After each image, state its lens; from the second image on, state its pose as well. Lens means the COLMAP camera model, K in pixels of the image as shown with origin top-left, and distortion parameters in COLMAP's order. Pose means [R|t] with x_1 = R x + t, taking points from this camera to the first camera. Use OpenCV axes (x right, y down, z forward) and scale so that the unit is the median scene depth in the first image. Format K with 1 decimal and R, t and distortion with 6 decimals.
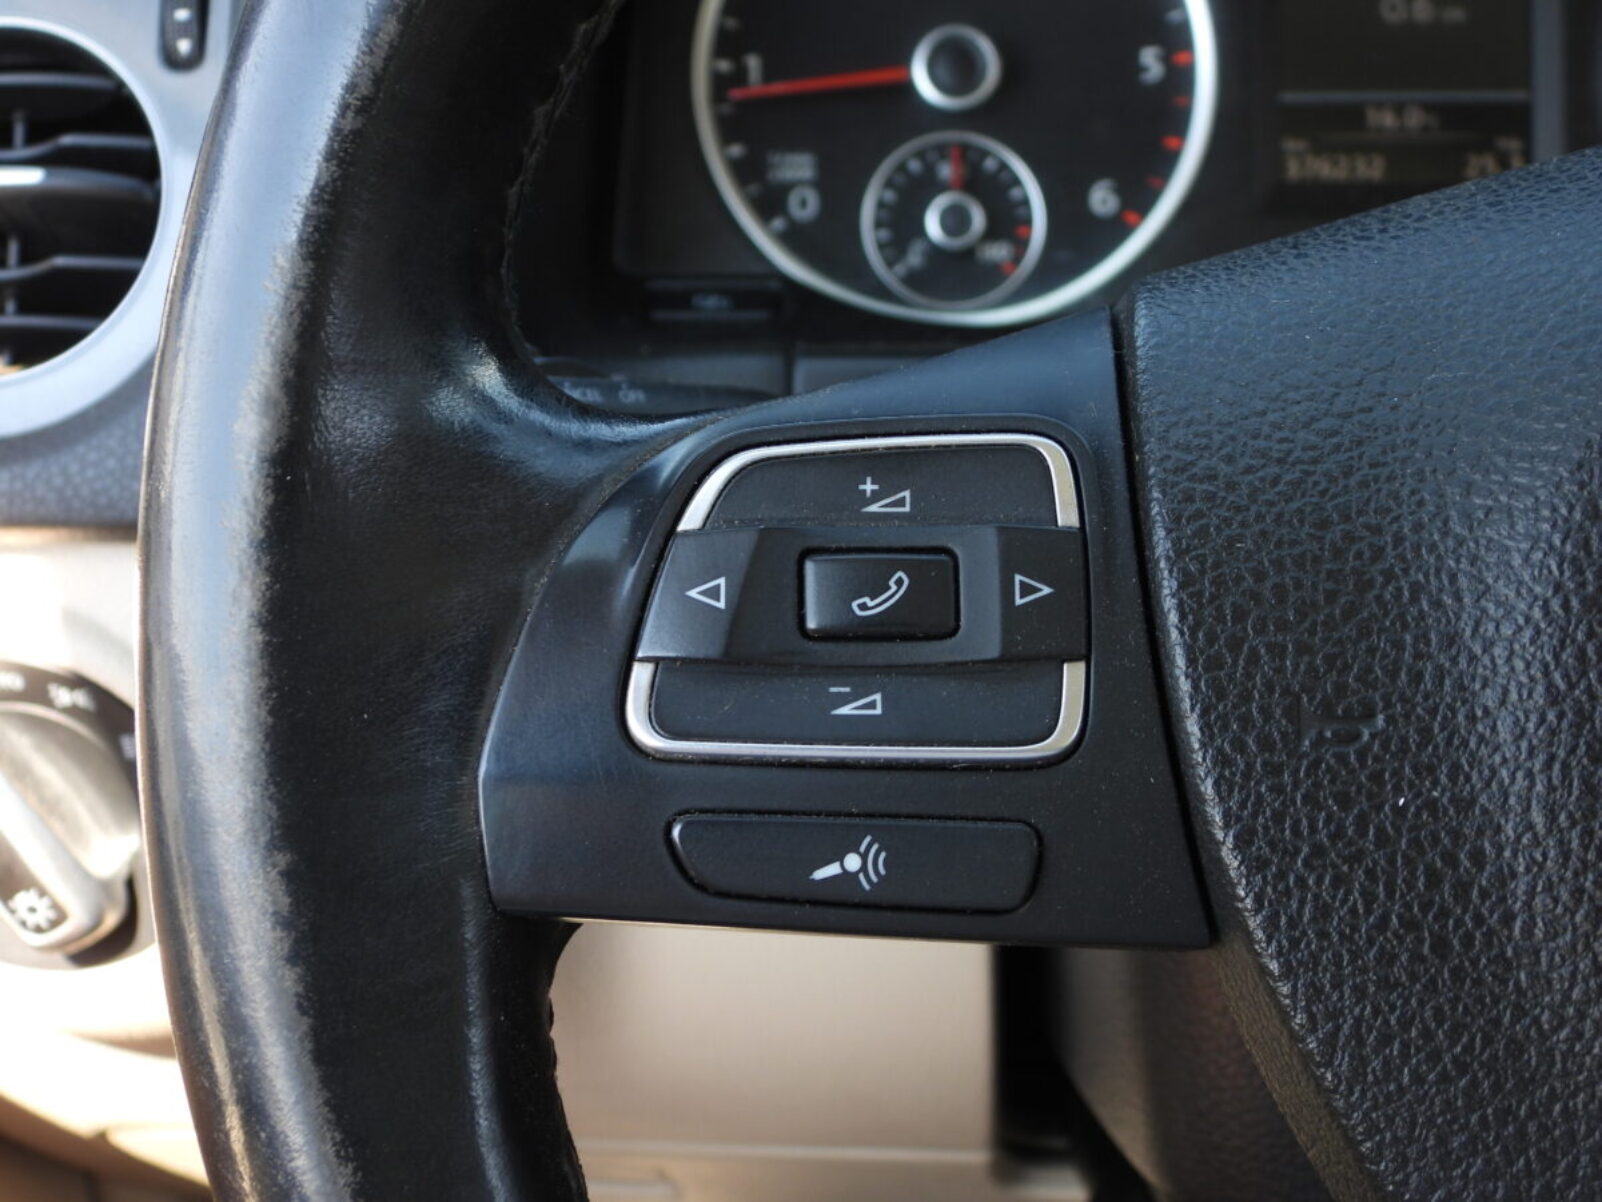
lens RADIAL K [[2229.0, 0, 801.0], [0, 2229.0, 601.0], [0, 0, 1]] dist [-0.037550, -0.050468]
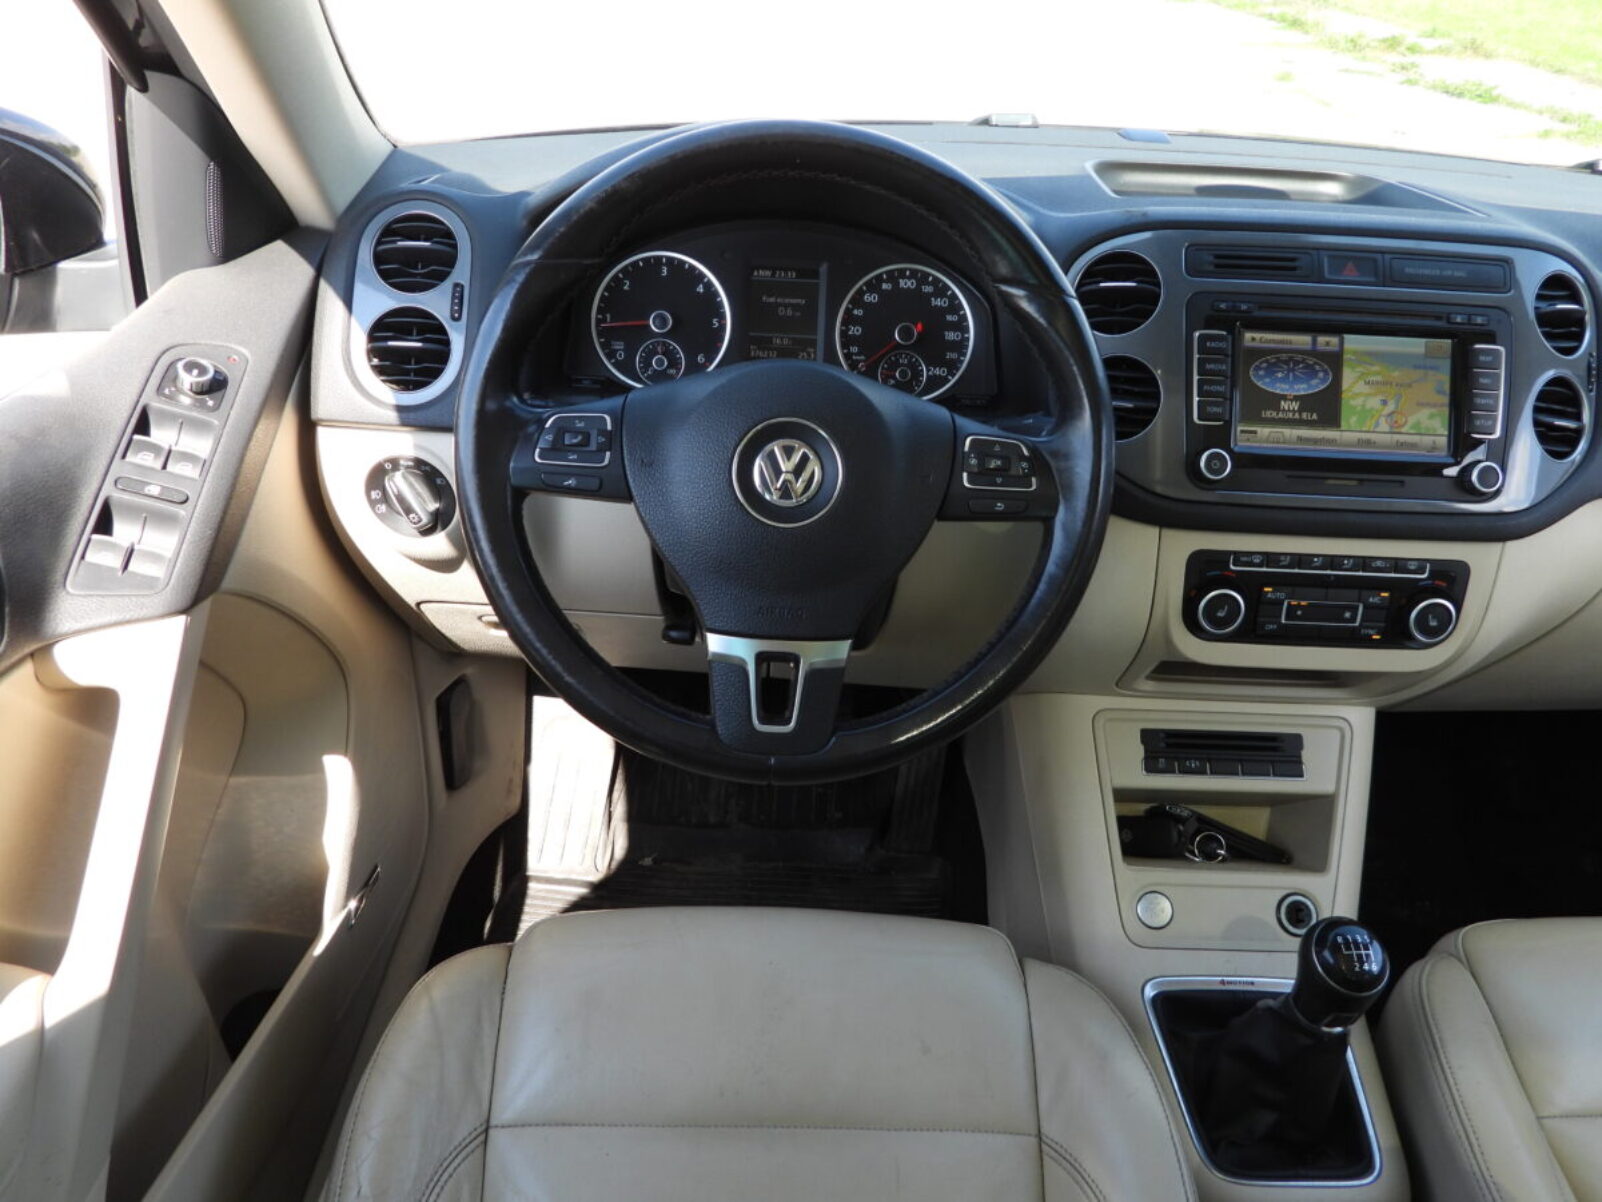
lens RADIAL K [[1154.4, 0, 801.0], [0, 1154.4, 601.0], [0, 0, 1]] dist [-0.010115, 0.002659]
pose [[0.997312, 0.046794, 0.056392, 0.271106], [-0.050587, 0.996414, 0.067823, 0.107416], [-0.053016, -0.070493, 0.996102, -1.228843]]
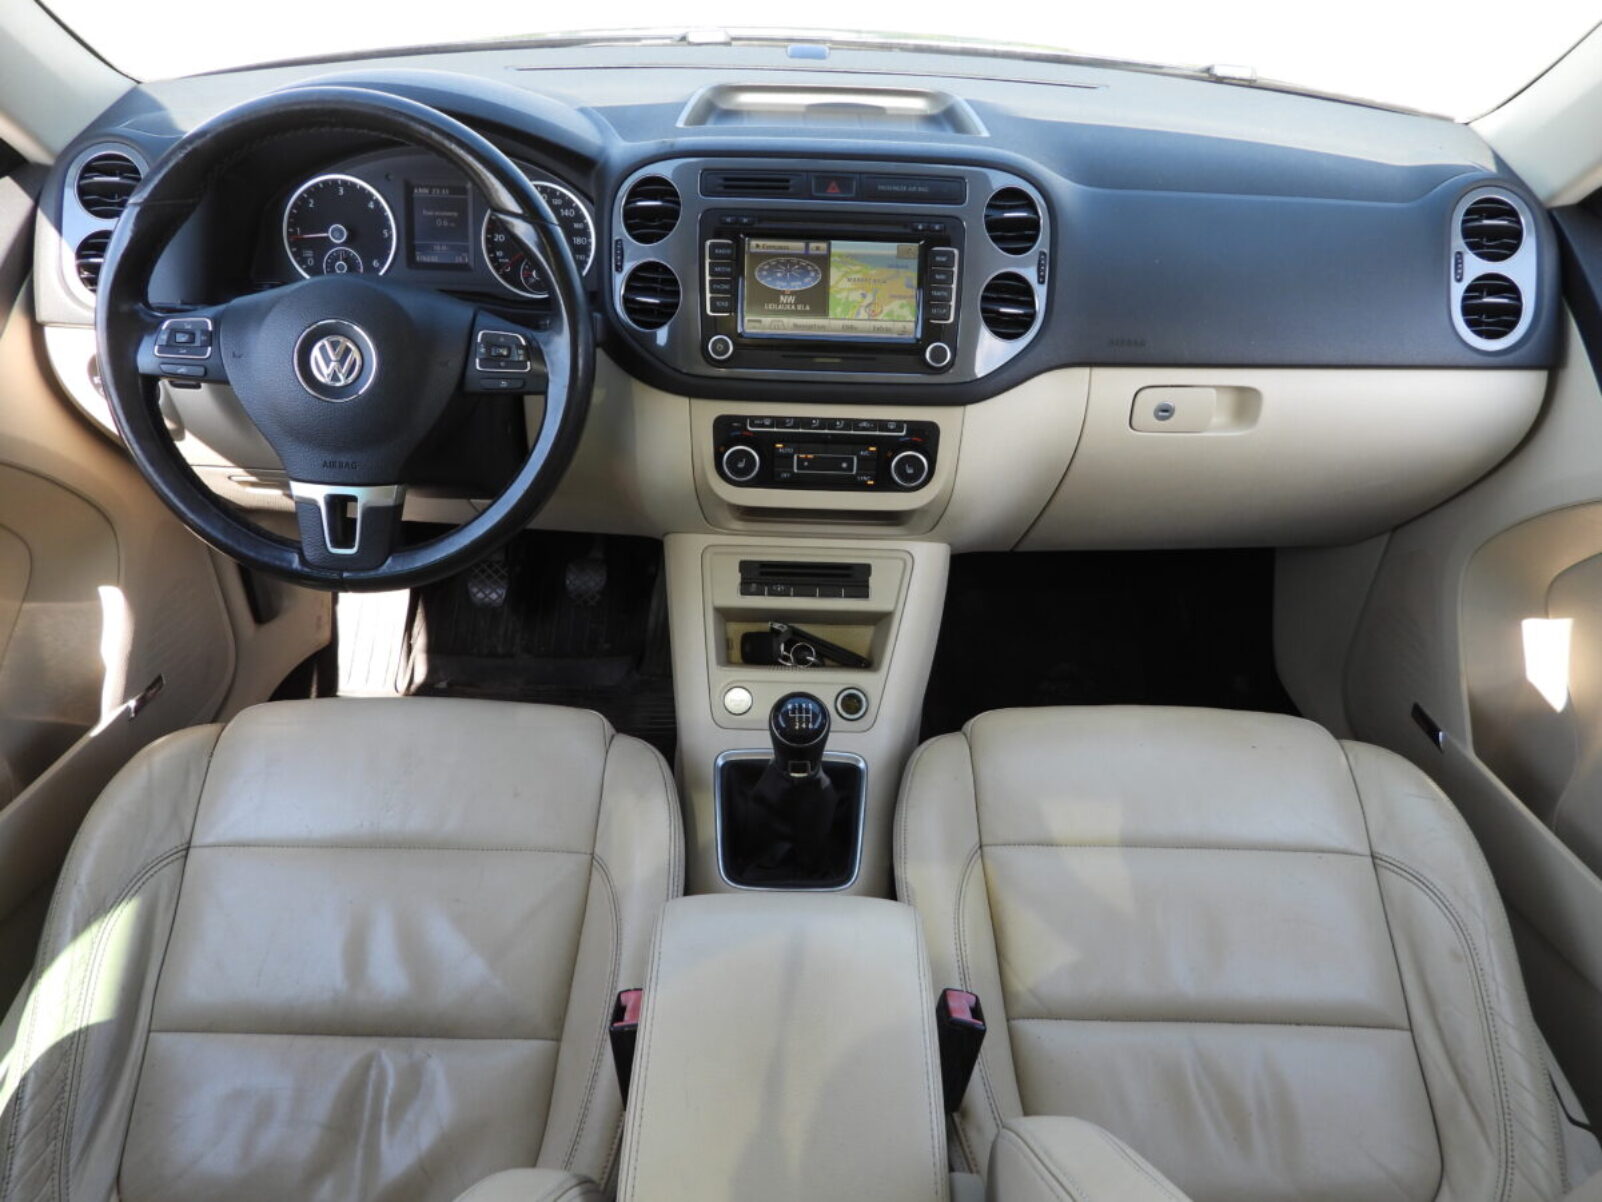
lens RADIAL K [[1154.4, 0, 801.0], [0, 1154.4, 601.0], [0, 0, 1]] dist [-0.010115, 0.002659]
pose [[0.998808, 0.032761, 0.036189, 1.209166], [-0.038680, 0.983390, 0.177336, 0.062062], [-0.029778, -0.178525, 0.983485, -1.898428]]
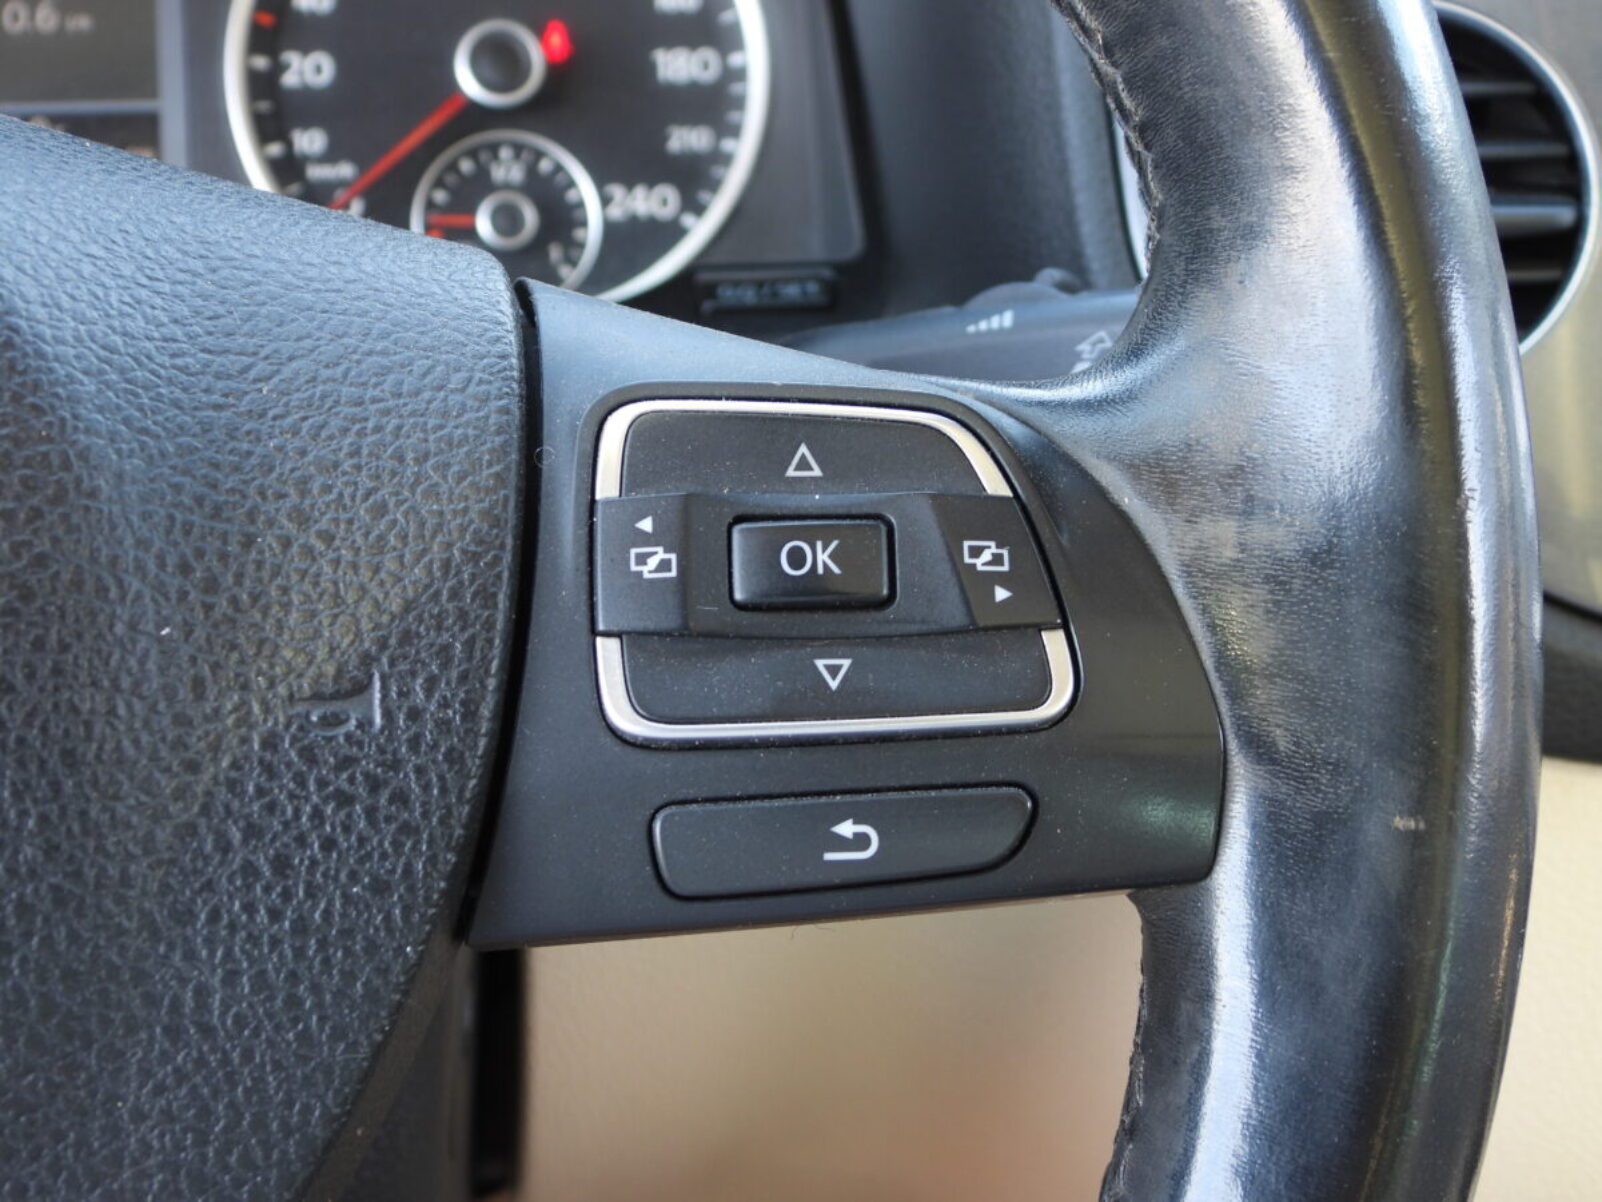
lens RADIAL K [[2229.0, 0, 801.0], [0, 2229.0, 601.0], [0, 0, 1]] dist [-0.037550, -0.050468]
pose [[0.989351, -0.034299, 0.141447, 0.584843], [0.037437, 0.999107, -0.019582, 0.020696], [-0.140649, 0.024668, 0.989752, 0.015957]]
